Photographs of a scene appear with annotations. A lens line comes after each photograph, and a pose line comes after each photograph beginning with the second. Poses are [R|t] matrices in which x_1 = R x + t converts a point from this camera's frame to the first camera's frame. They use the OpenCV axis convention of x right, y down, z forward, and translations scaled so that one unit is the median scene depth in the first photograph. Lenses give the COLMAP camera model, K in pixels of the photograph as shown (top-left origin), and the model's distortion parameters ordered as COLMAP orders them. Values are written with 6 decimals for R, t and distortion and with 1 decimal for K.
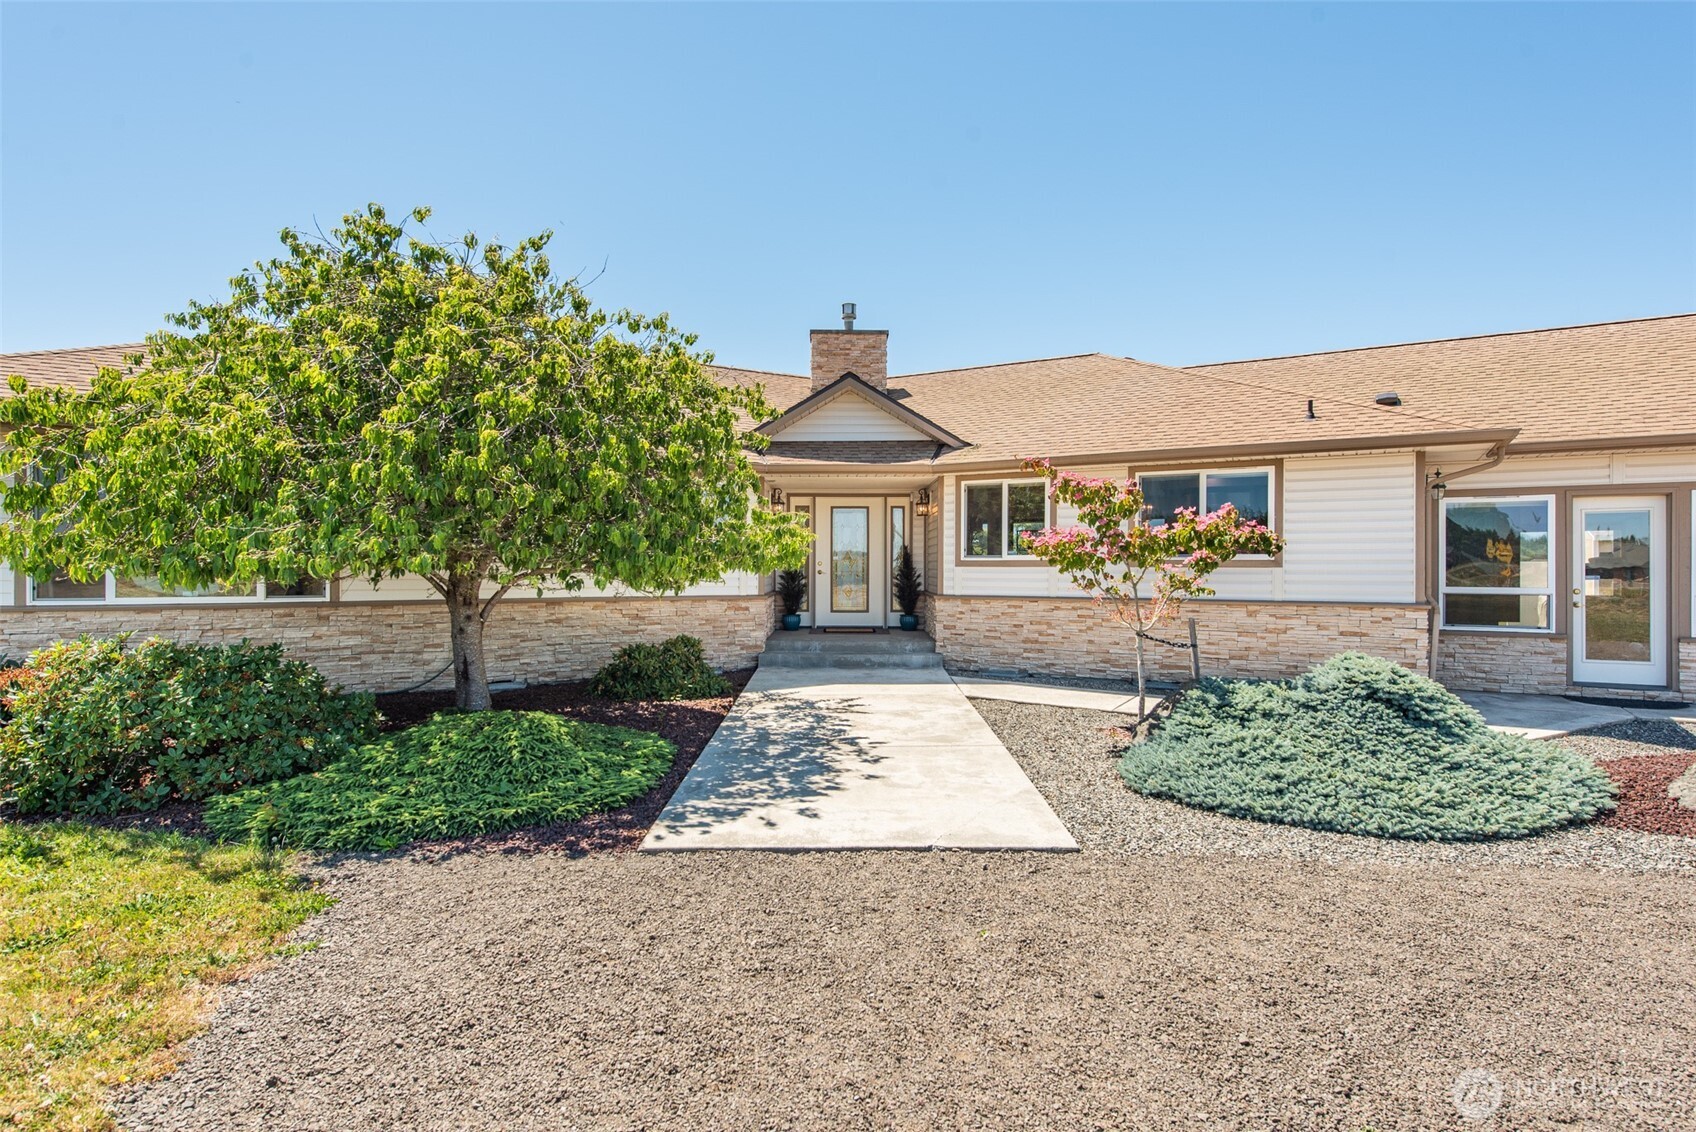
lens RADIAL K [[885.7, 0, 853.4], [0, 885.7, 573.2], [0, 0, 1]] dist [-0.004618, -0.000496]
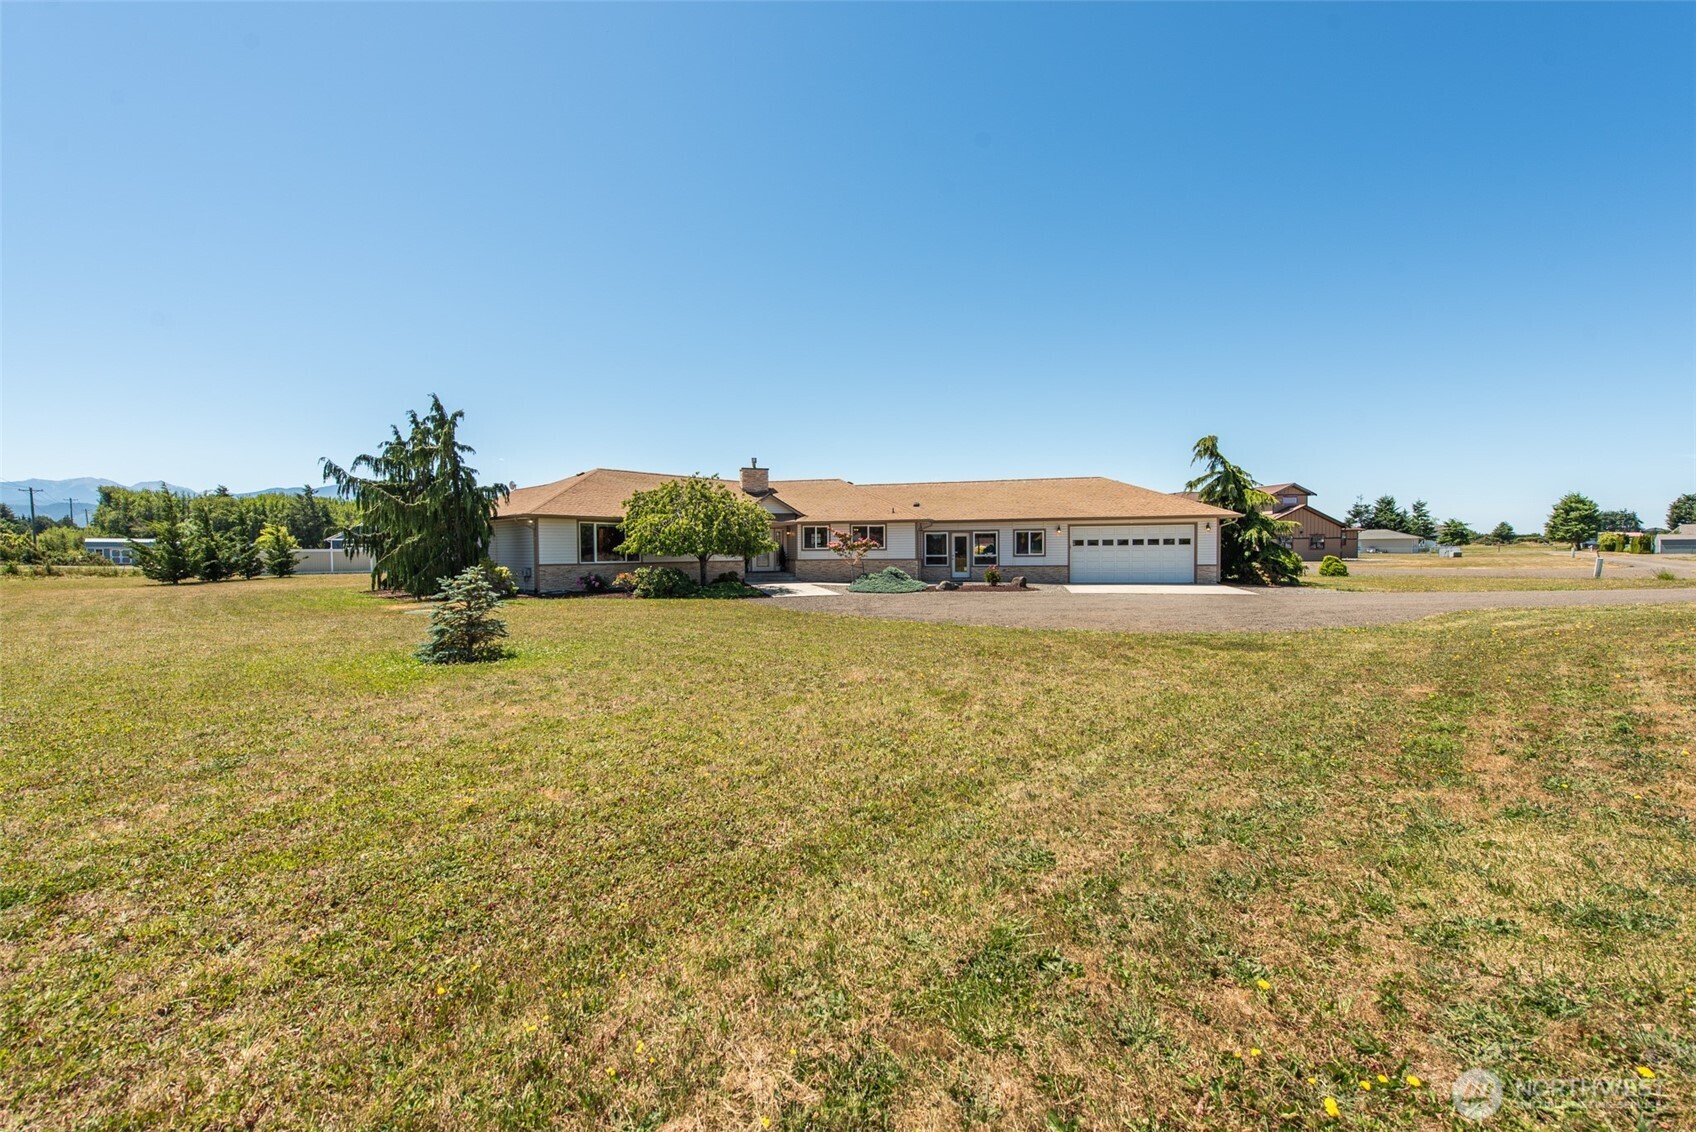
lens RADIAL K [[668.7, 0, 848.1], [0, 668.7, 560.3], [0, 0, 1]] dist [0.001254, 0.000038]
pose [[0.955936, -0.015022, 0.293191, -0.478867], [0.012019, 0.999855, 0.012041, -0.000849], [-0.293329, -0.007987, 0.955978, -1.551065]]
